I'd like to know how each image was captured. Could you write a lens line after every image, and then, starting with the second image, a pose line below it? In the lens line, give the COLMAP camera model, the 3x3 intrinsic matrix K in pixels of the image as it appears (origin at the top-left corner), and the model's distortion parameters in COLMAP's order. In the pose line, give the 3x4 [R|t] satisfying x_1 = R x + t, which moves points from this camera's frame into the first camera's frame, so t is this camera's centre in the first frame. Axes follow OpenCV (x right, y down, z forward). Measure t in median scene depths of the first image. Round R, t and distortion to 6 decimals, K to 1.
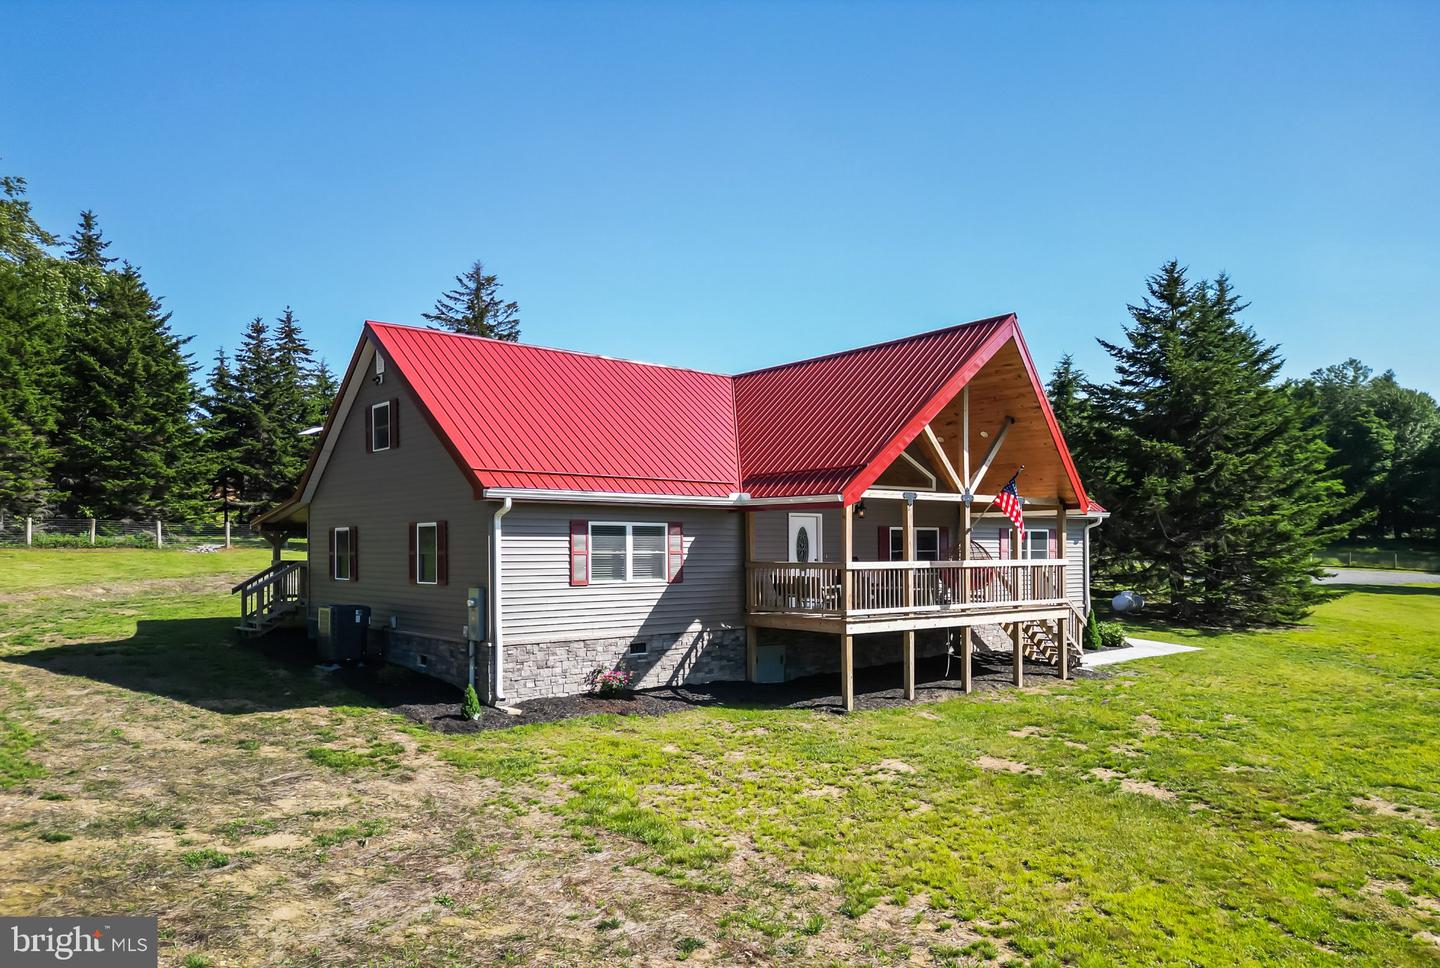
lens RADIAL K [[1041.7, 0, 743.6], [0, 1041.7, 545.2], [0, 0, 1]] dist [0.038034, -0.002692]
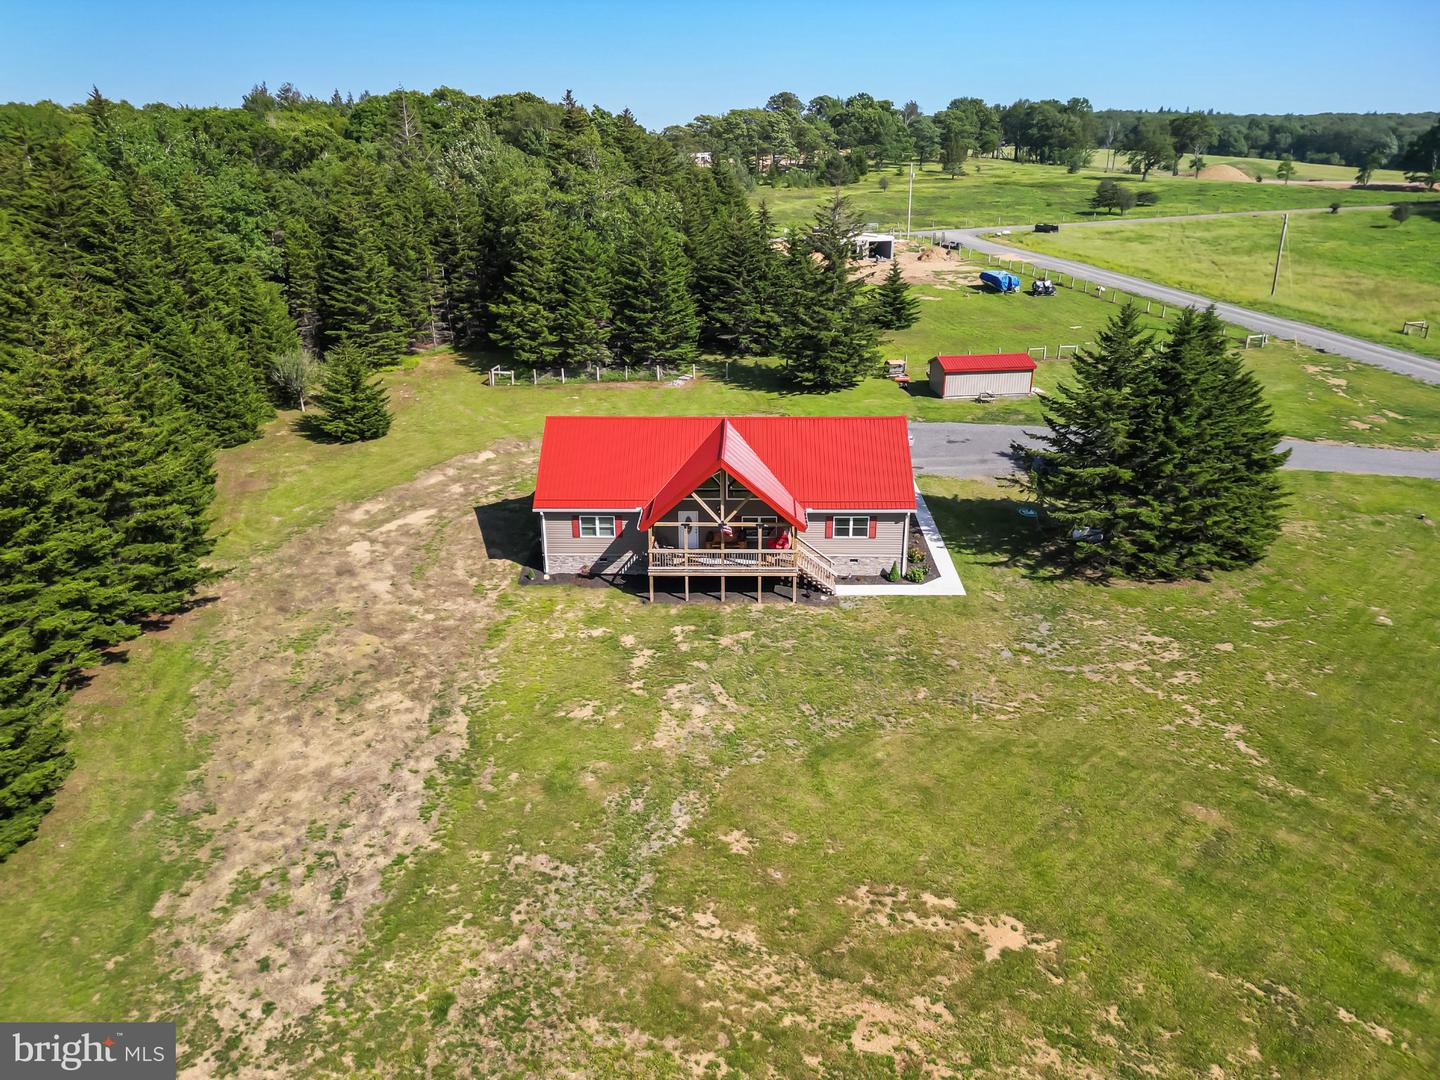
lens RADIAL K [[1000.8, 0, 717.9], [0, 1000.8, 541.4], [0, 0, 1]] dist [0.000736, -0.000090]
pose [[0.757589, 0.216685, -0.615716, 1.705437], [-0.000555, 0.943505, 0.331358, -0.803155], [0.652731, -0.250692, 0.714910, -0.653663]]
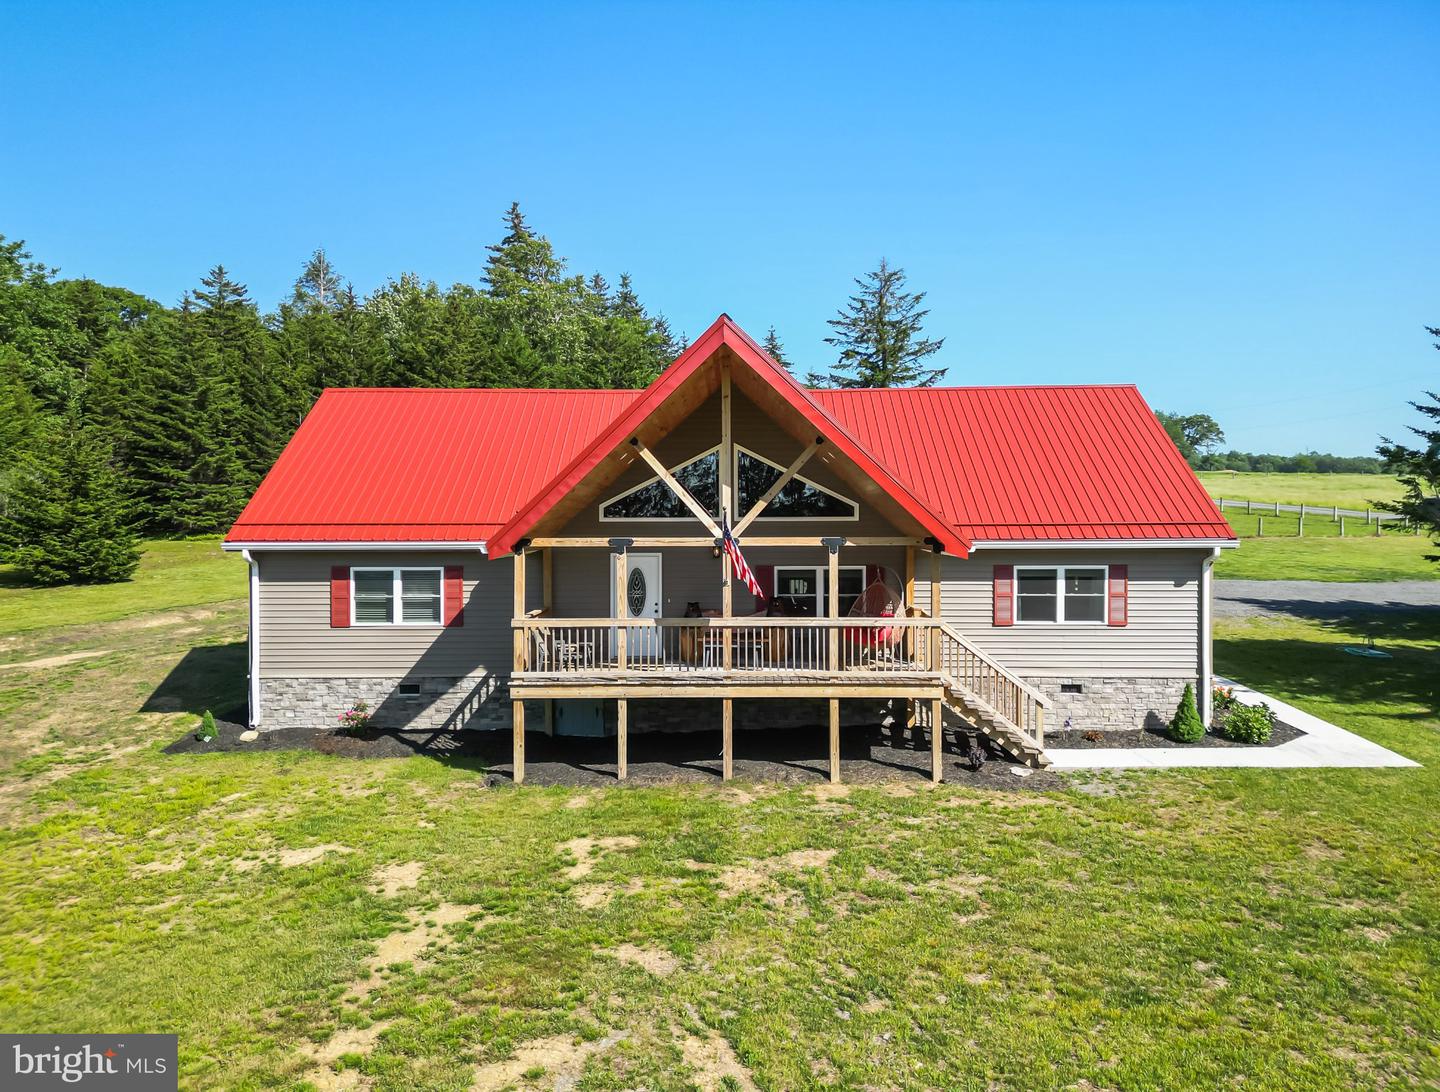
lens RADIAL K [[1049.4, 0, 720.2], [0, 1049.4, 532.8], [0, 0, 1]] dist [0.018633, 0.003198]
pose [[0.763116, 0.005019, -0.646242, 0.793908], [0.001720, 0.999951, 0.009797, -0.064461], [0.646259, -0.008587, 0.763070, 0.403398]]
